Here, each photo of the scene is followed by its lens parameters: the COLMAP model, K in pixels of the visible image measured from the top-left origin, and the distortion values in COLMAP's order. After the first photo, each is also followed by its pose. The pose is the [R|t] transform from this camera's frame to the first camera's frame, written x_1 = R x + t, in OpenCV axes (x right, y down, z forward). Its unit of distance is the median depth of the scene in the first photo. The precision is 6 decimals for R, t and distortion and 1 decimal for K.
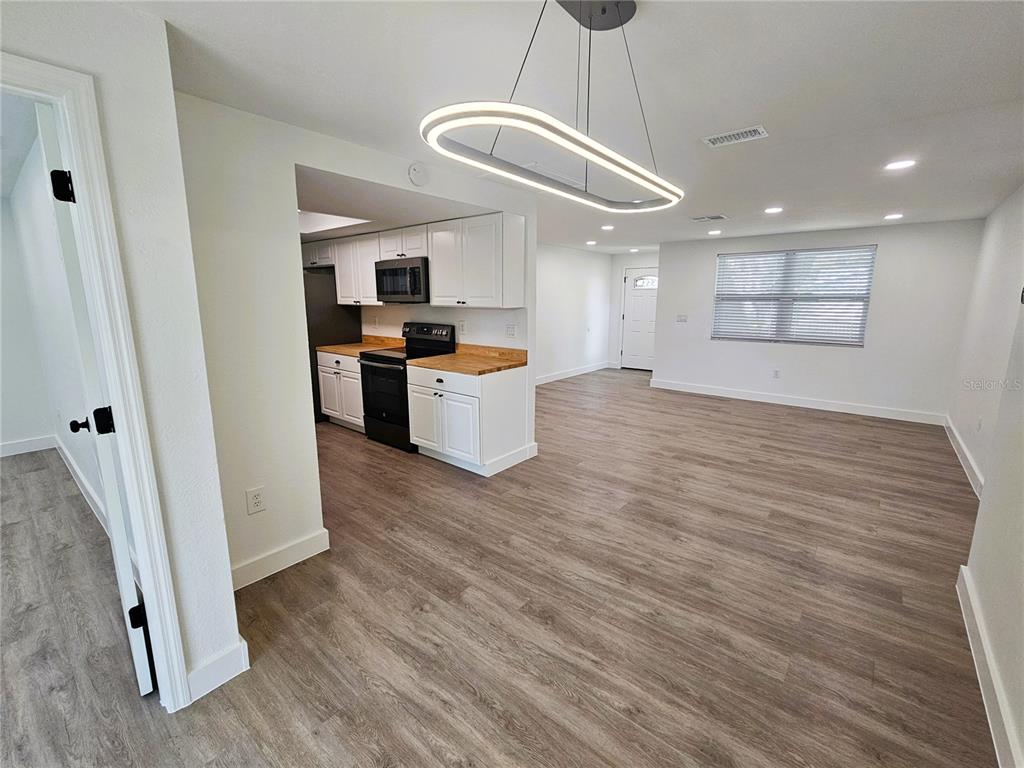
lens RADIAL K [[441.8, 0, 509.9], [0, 441.8, 378.1], [0, 0, 1]] dist [-0.000059, 0.000001]
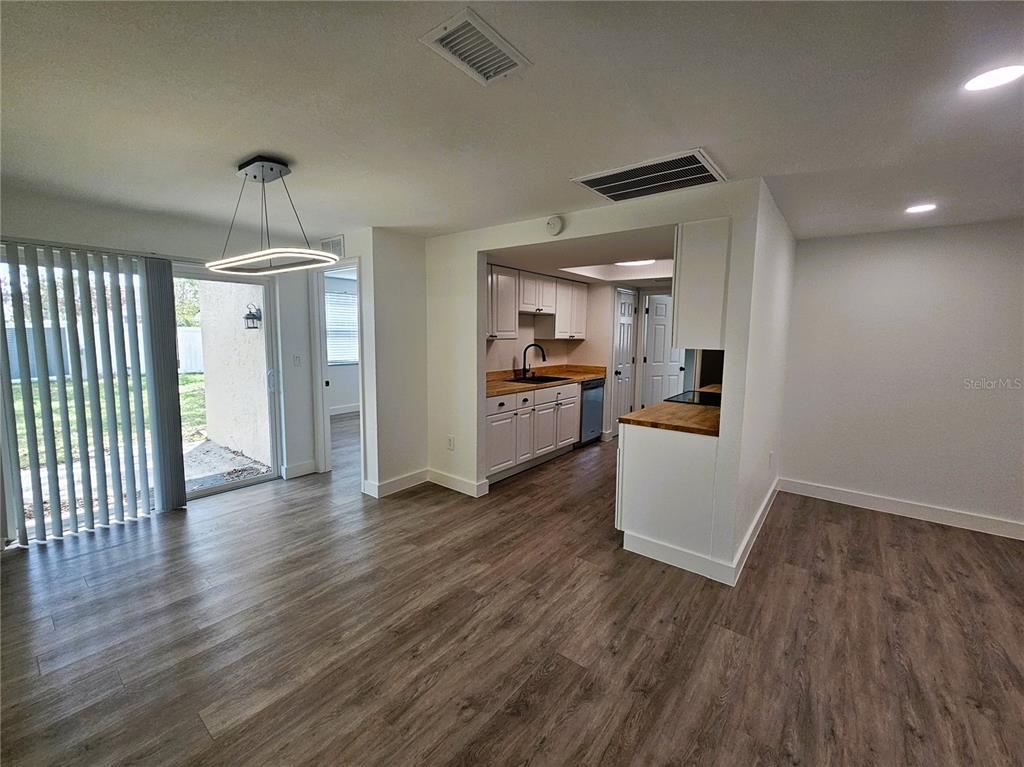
lens RADIAL K [[426.0, 0, 512.2], [0, 426.0, 376.4], [0, 0, 1]] dist [-0.000825, 0.000253]
pose [[0.024083, 0.100275, -0.994668, 0.605483], [-0.197149, 0.975894, 0.093608, -0.105654], [0.980078, 0.193844, 0.043272, 0.604498]]
